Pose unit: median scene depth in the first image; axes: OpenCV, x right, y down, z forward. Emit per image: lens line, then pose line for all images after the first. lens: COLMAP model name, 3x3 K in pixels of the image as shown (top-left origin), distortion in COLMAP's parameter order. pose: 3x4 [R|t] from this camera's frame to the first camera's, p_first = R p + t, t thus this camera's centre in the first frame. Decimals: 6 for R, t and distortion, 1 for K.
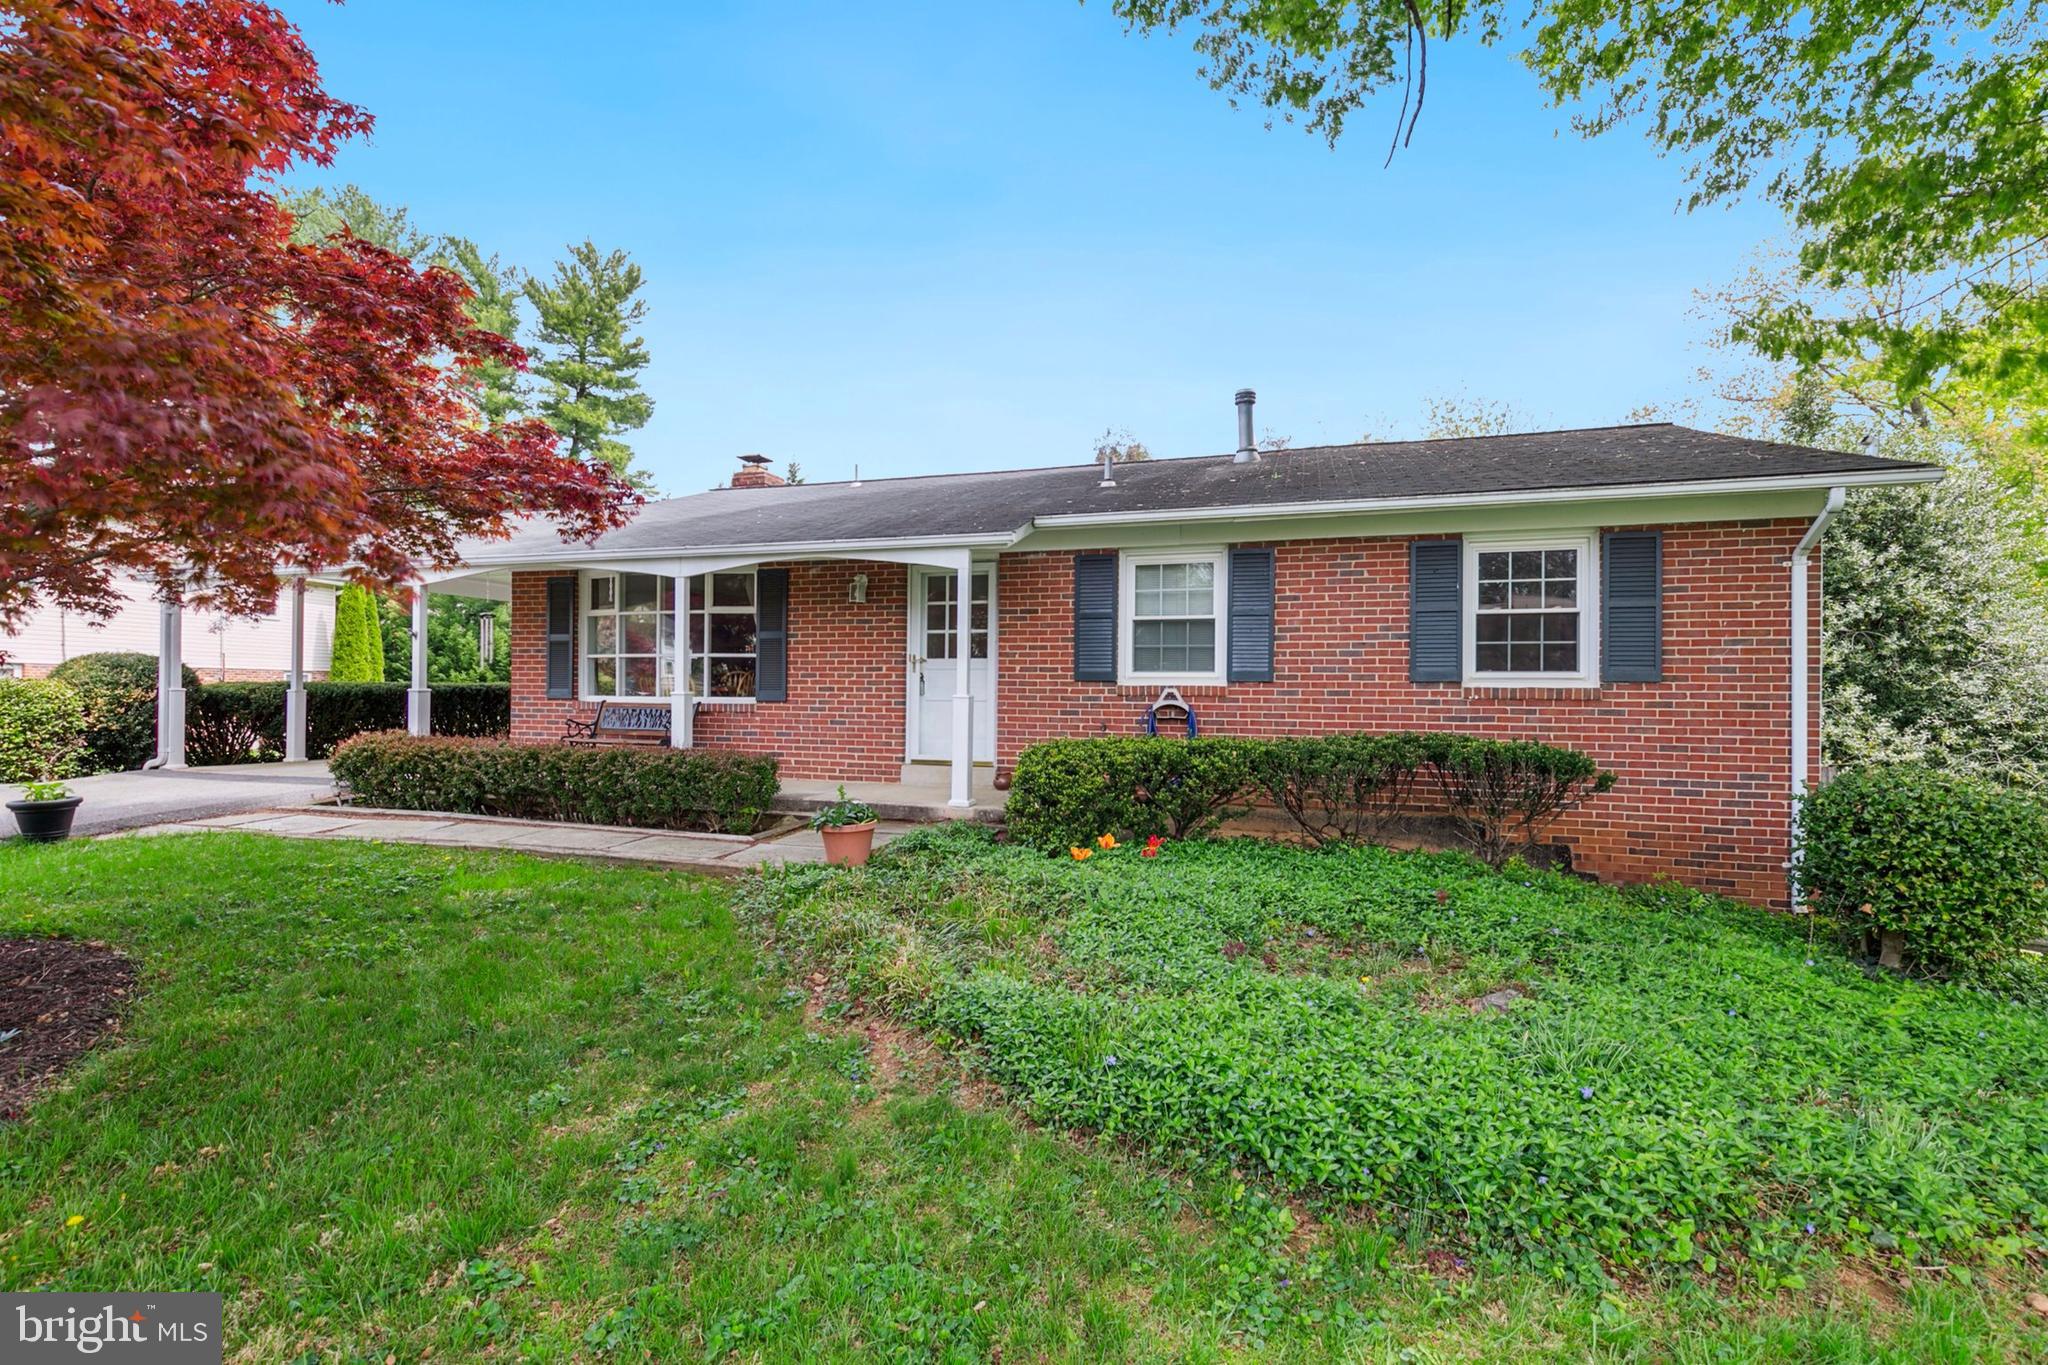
lens RADIAL K [[951.0, 0, 1026.8], [0, 951.0, 689.2], [0, 0, 1]] dist [0.009207, -0.000775]
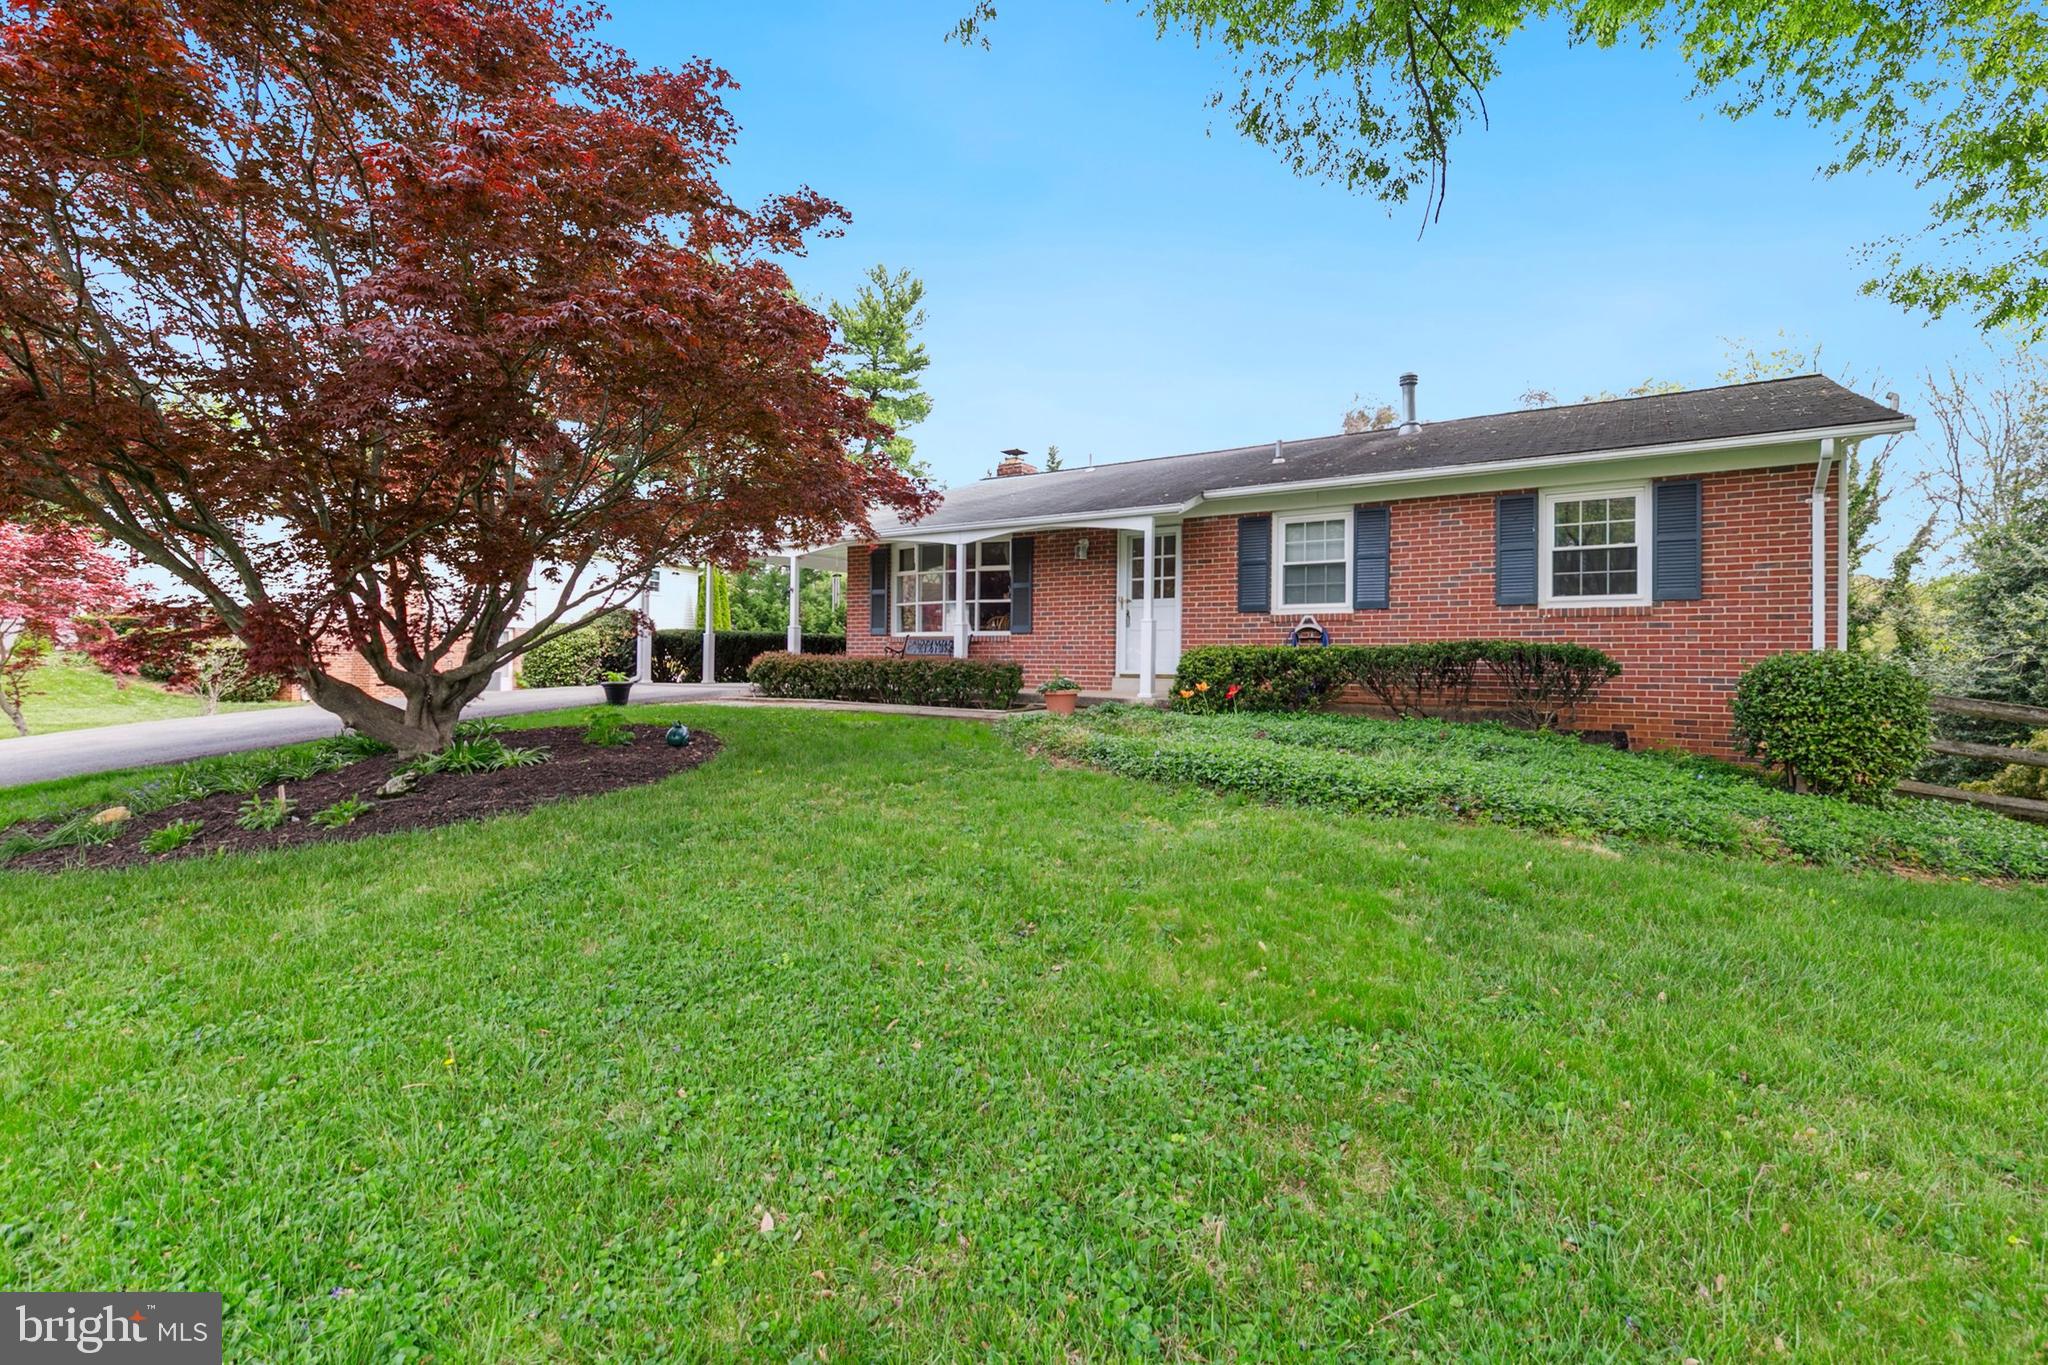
lens RADIAL K [[968.9, 0, 1019.2], [0, 968.9, 663.3], [0, 0, 1]] dist [0.011549, -0.000583]
pose [[0.960747, 0.001092, -0.277423, 0.133510], [-0.001727, 0.999996, -0.002042, 0.066754], [0.277420, 0.002441, 0.960746, -0.394992]]
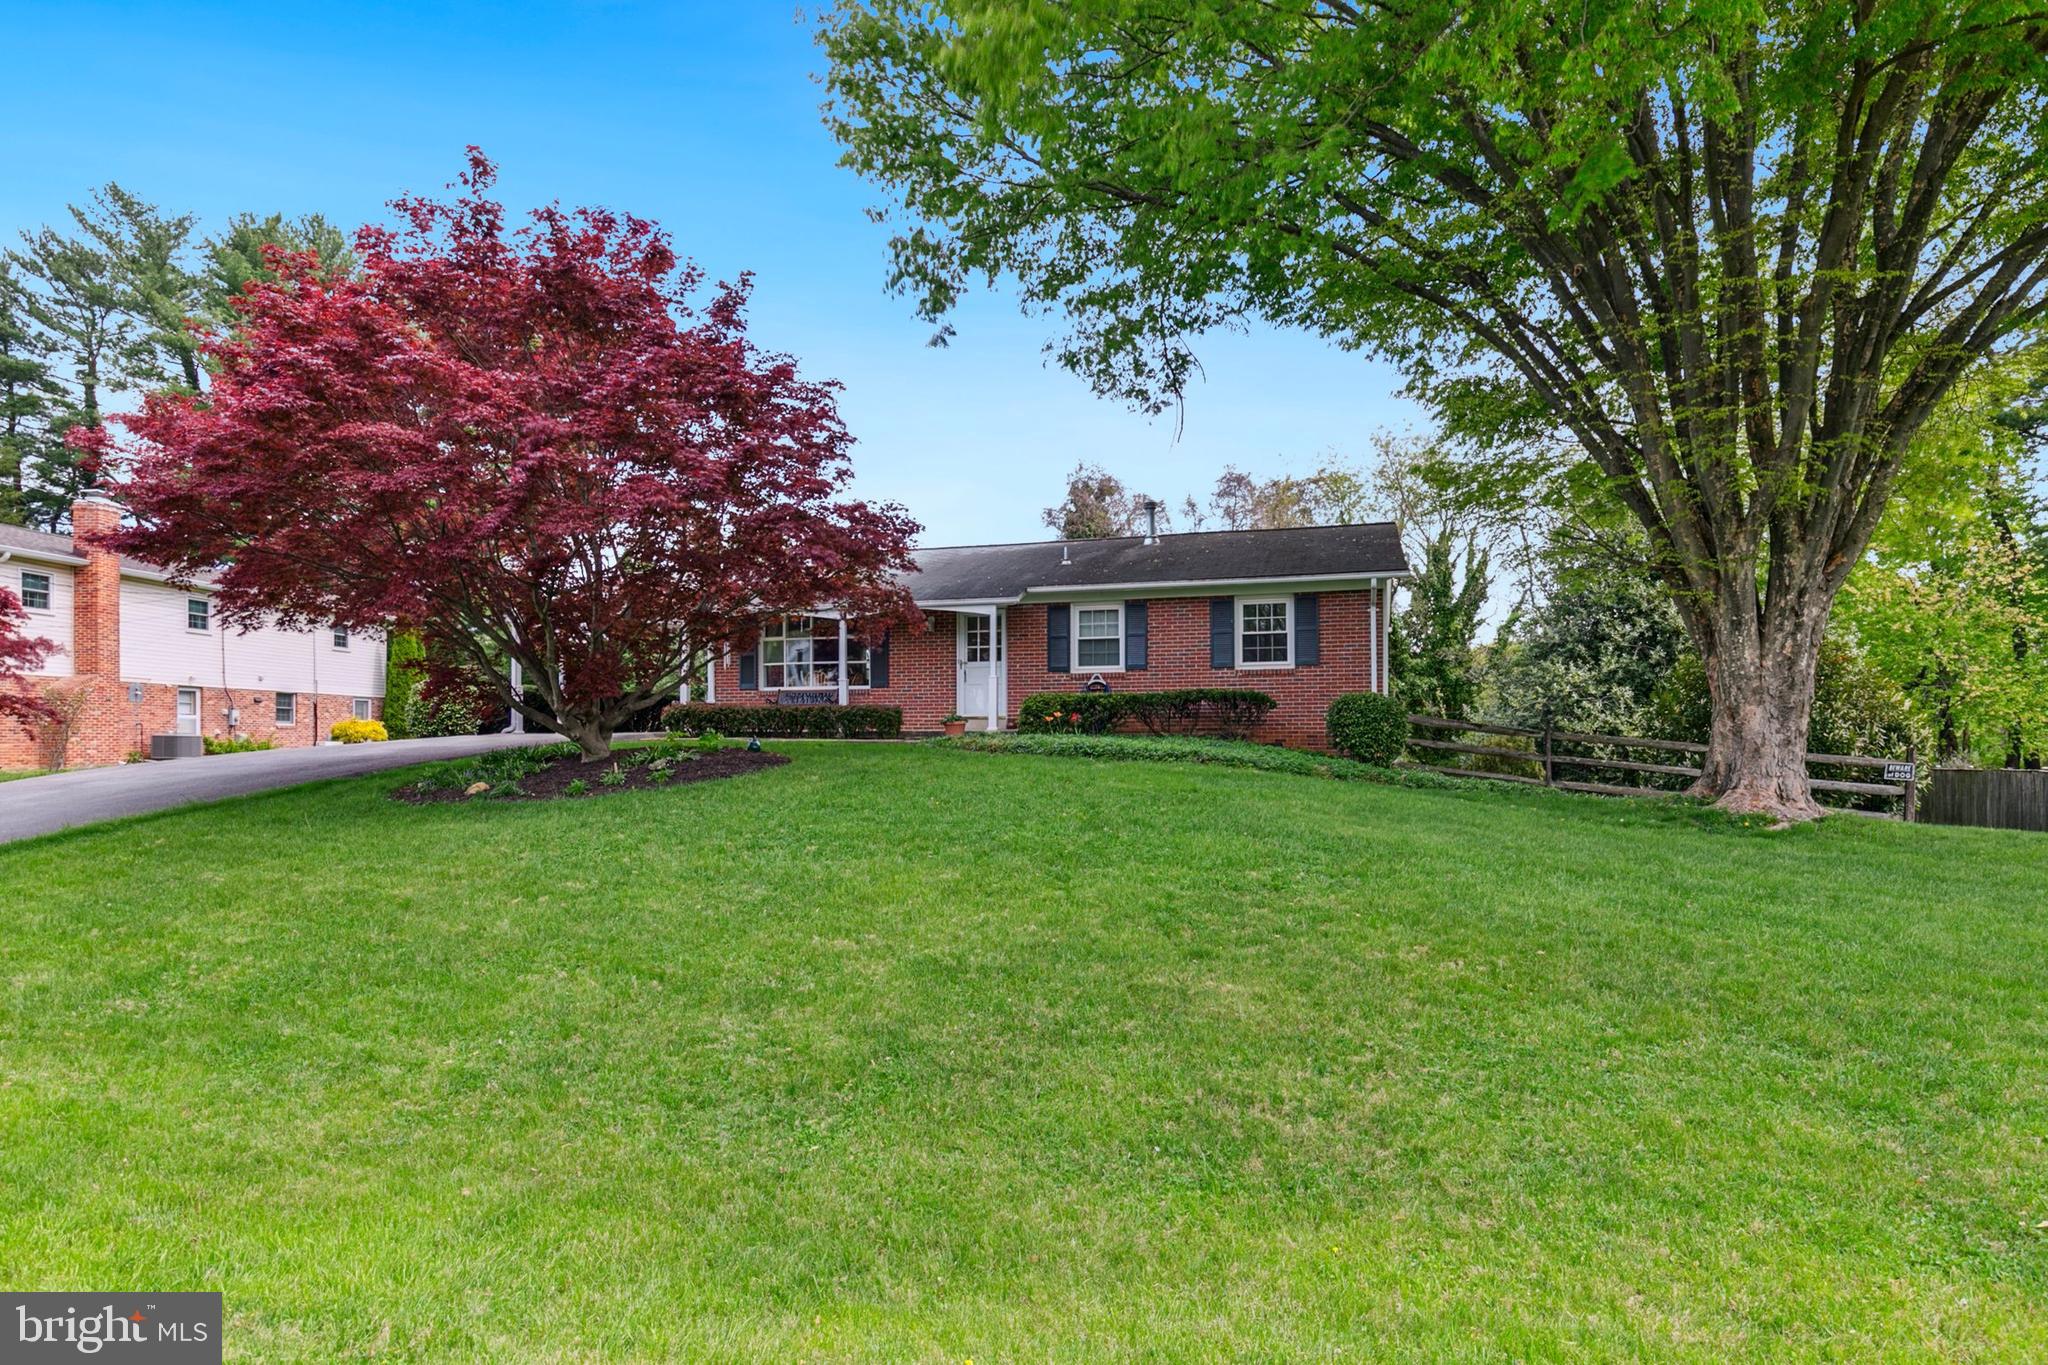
lens RADIAL K [[1165.5, 0, 1020.7], [0, 1165.5, 738.1], [0, 0, 1]] dist [0.049075, -0.000062]
pose [[0.999675, -0.011745, 0.022612, -0.060364], [0.011704, 0.999930, 0.001948, 0.121061], [-0.022633, -0.001683, 0.999742, -1.359631]]
